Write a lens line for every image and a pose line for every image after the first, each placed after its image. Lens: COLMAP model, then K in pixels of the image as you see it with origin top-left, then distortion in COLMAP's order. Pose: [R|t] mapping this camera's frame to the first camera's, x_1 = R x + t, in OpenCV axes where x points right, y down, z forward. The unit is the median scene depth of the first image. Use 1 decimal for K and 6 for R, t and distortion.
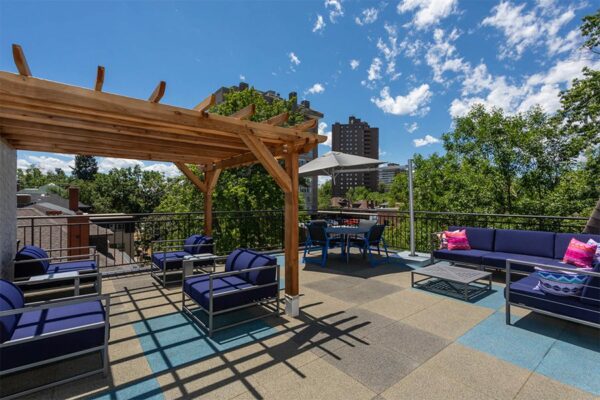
lens RADIAL K [[282.4, 0, 298.3], [0, 282.4, 203.0], [0, 0, 1]] dist [-0.001051, 0.000937]
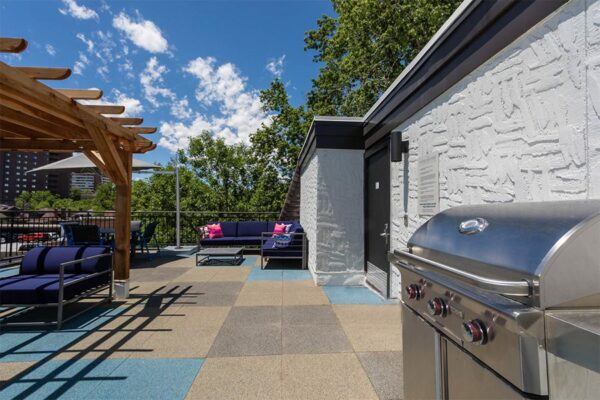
lens RADIAL K [[282.4, 0, 301.1], [0, 282.4, 199.2], [0, 0, 1]] dist [-0.001051, 0.000937]
pose [[0.563954, 0.035902, 0.825025, -0.451107], [0.003529, 0.998941, -0.045883, 0.056329], [-0.825798, 0.028787, 0.563230, -0.158678]]
